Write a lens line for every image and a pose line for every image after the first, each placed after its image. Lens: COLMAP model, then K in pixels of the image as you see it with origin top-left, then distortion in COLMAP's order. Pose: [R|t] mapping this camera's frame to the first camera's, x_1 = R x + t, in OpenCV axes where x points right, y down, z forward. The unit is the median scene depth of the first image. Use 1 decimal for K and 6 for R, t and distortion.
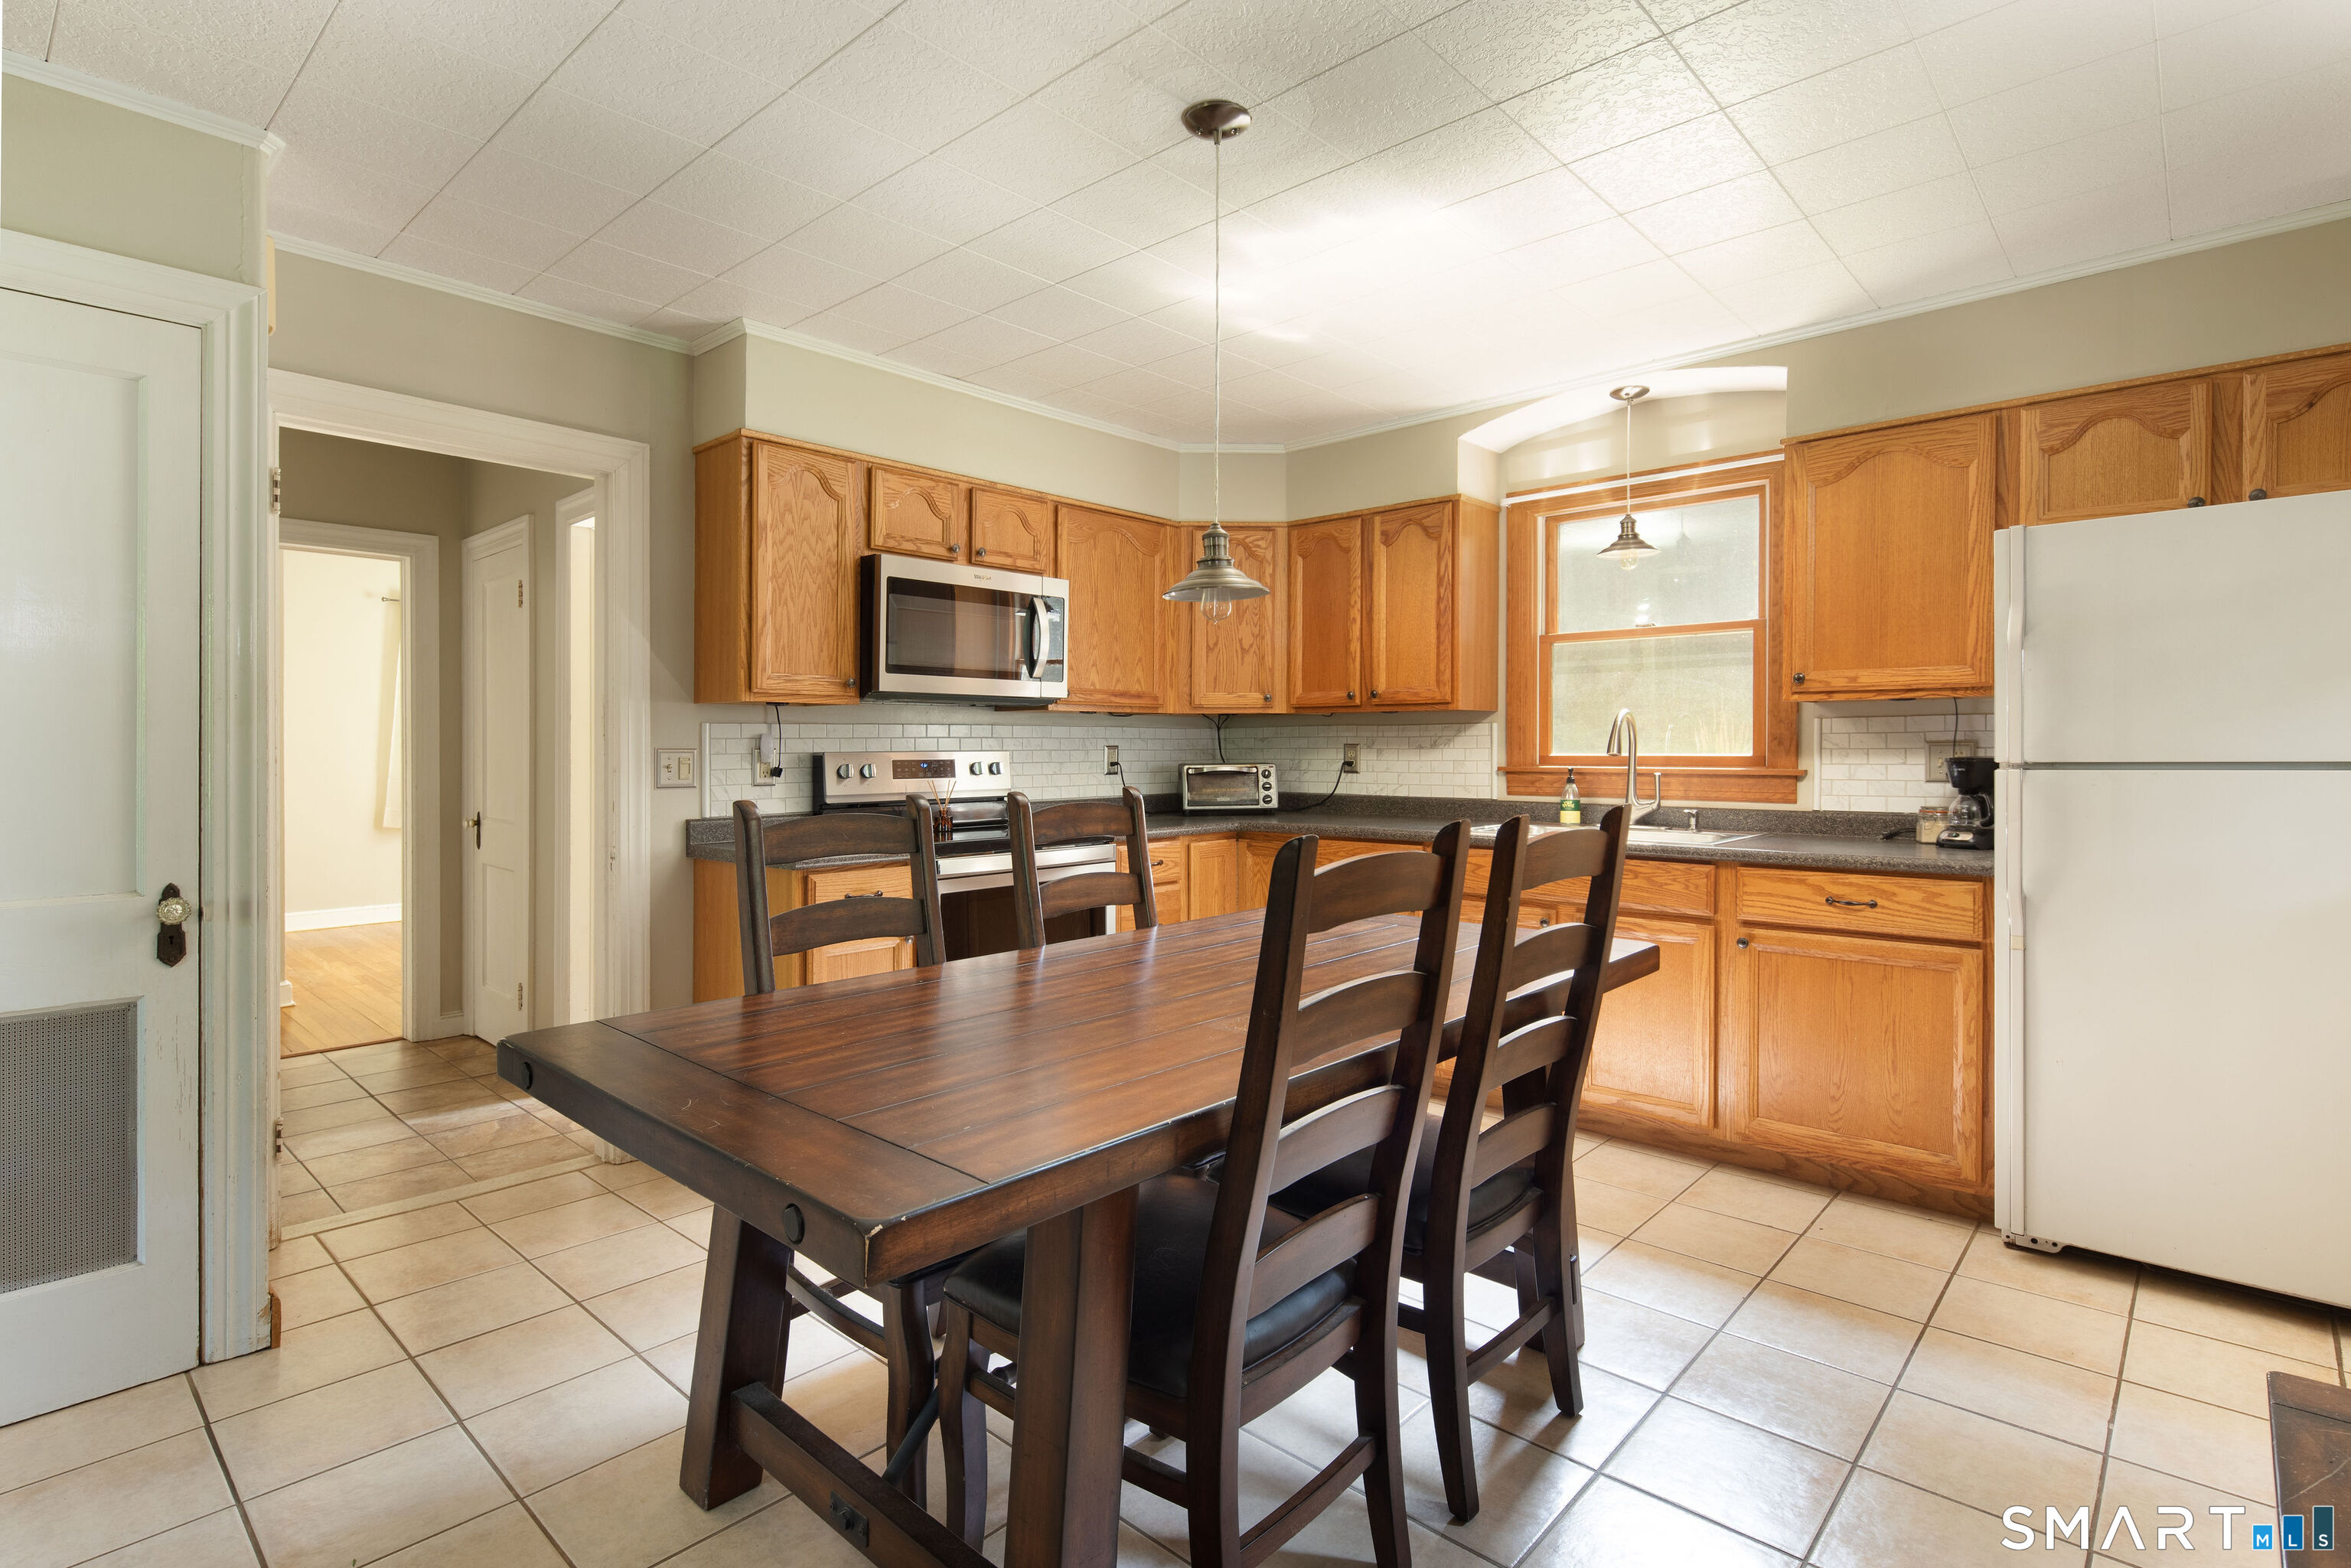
lens RADIAL K [[1146.0, 0, 1170.0], [0, 1146.0, 740.0], [0, 0, 1]] dist [0.001435, -0.011888]
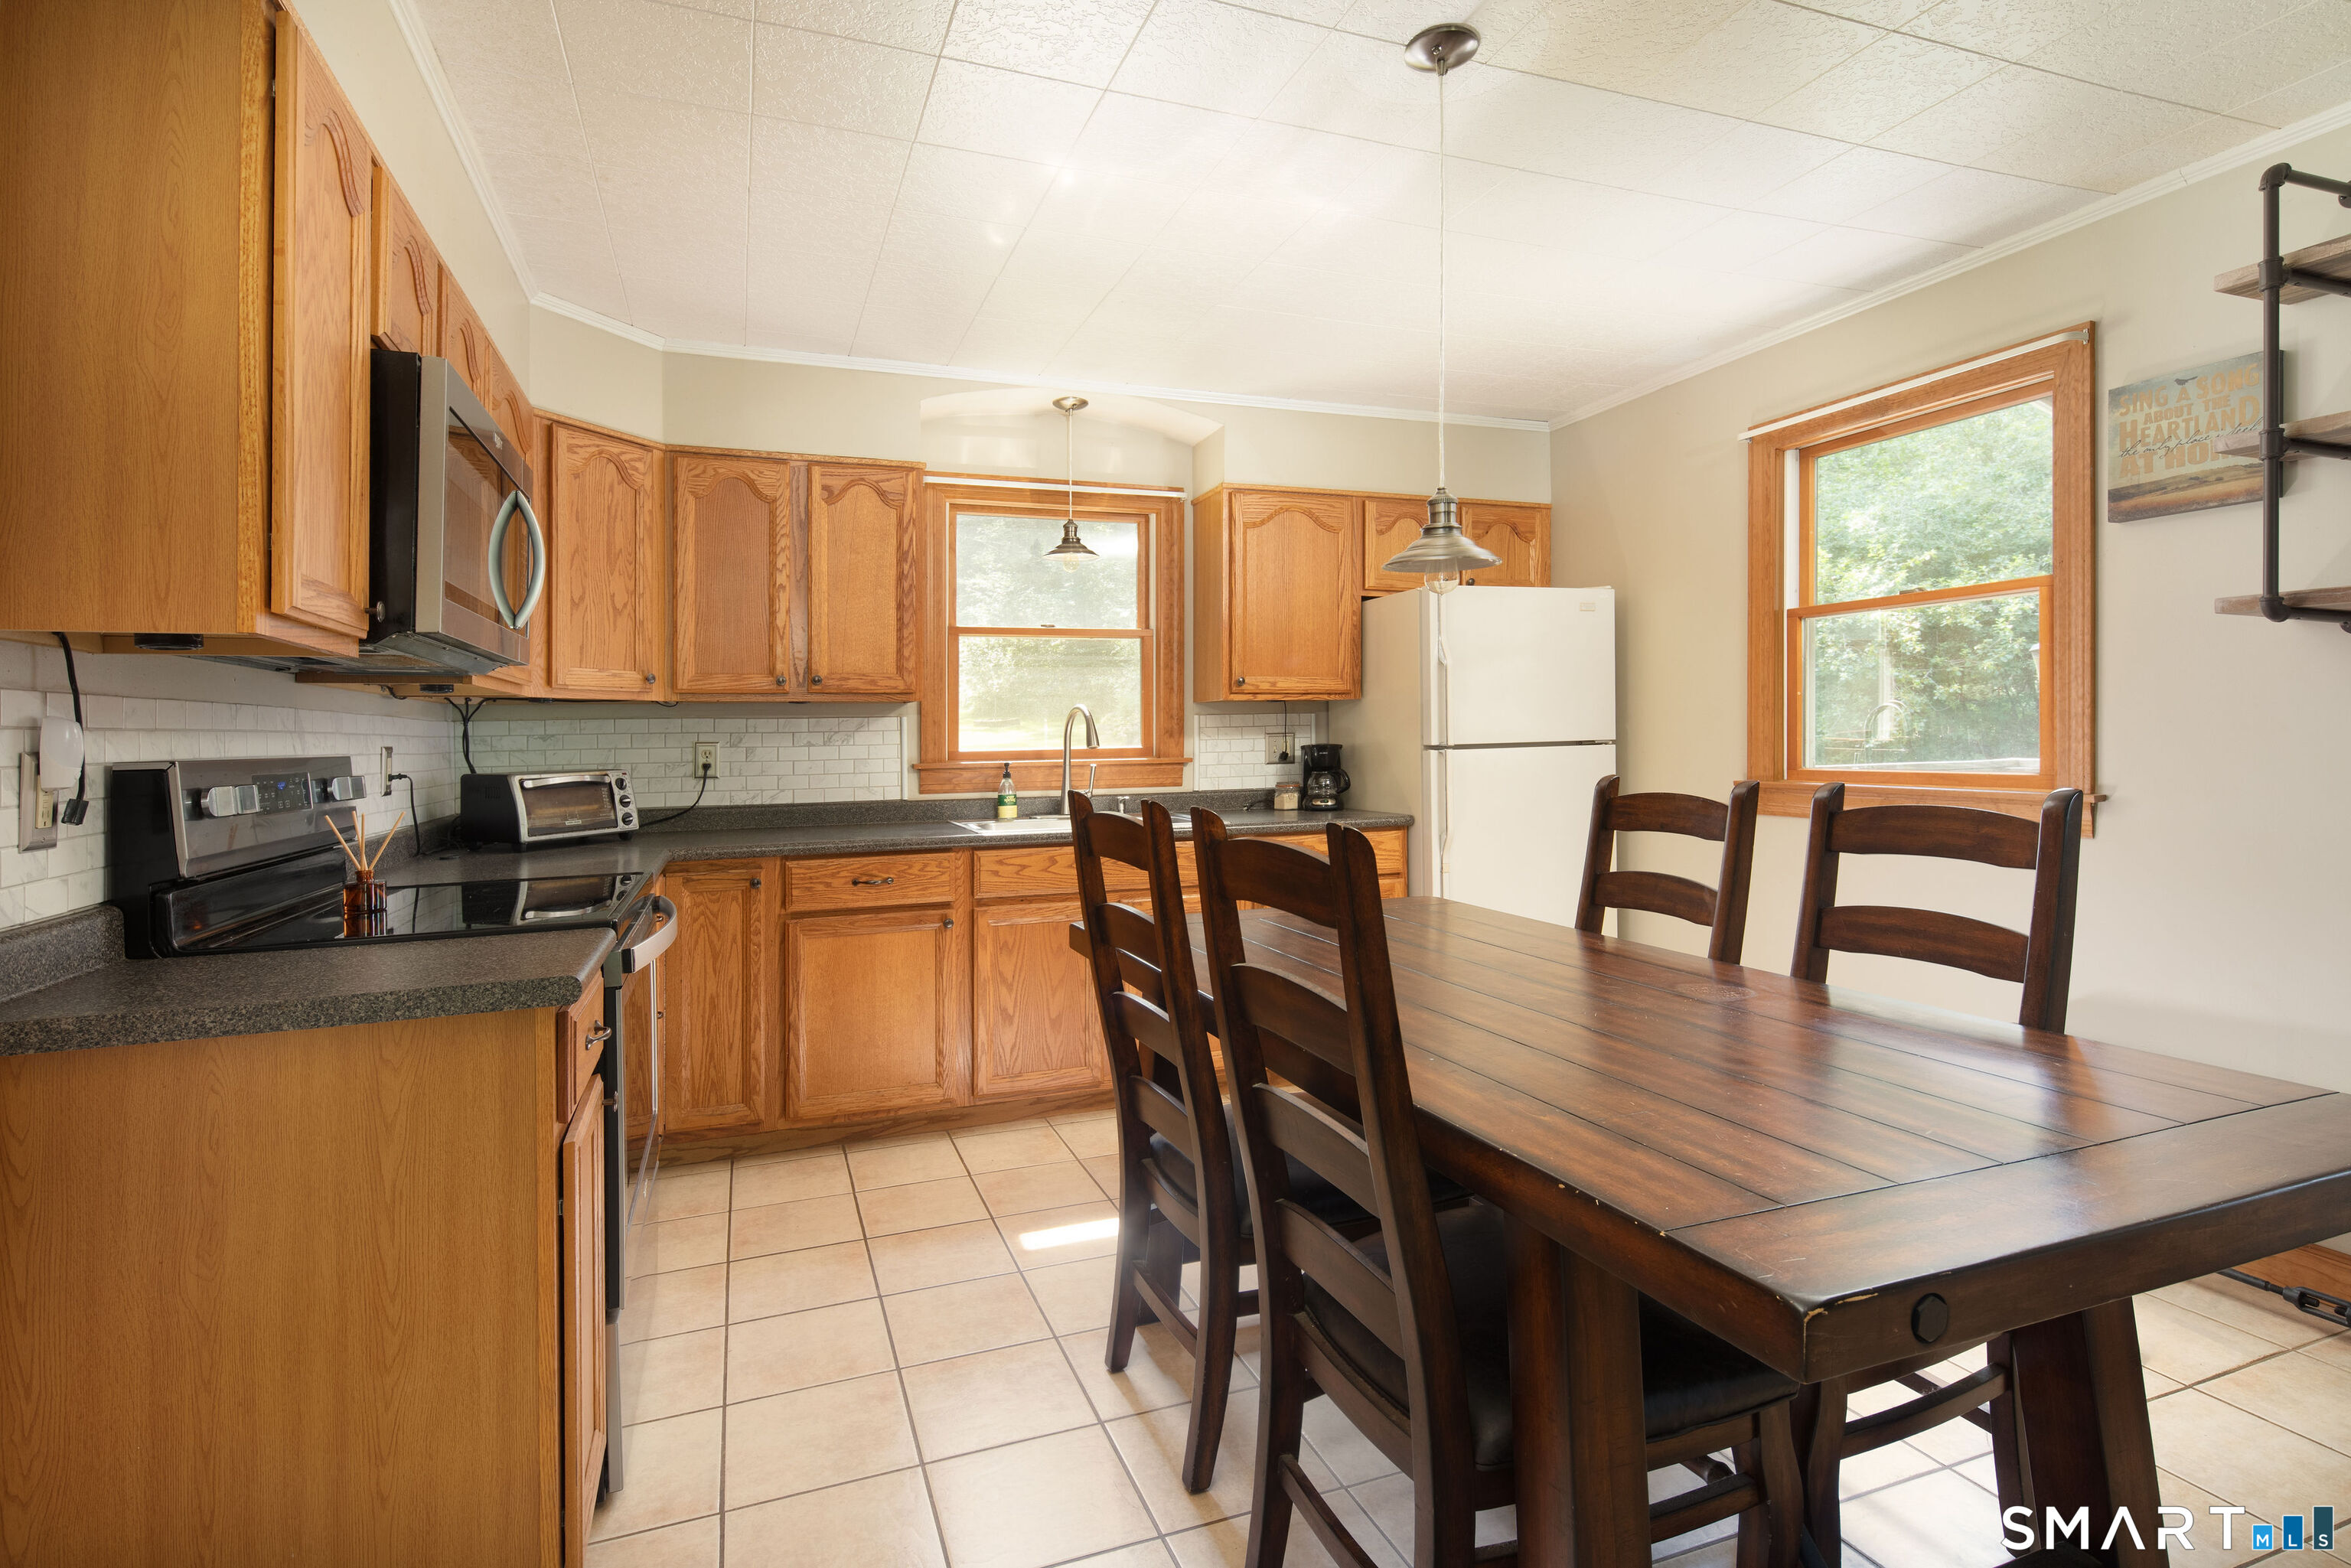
lens RADIAL K [[1146.0, 0, 1170.0], [0, 1146.0, 740.0], [0, 0, 1]] dist [0.001435, -0.011888]
pose [[0.450743, -0.004731, 0.892641, -0.470461], [0.010134, 0.999949, 0.000182, 0.006112], [-0.892596, 0.008964, 0.450768, 0.420745]]
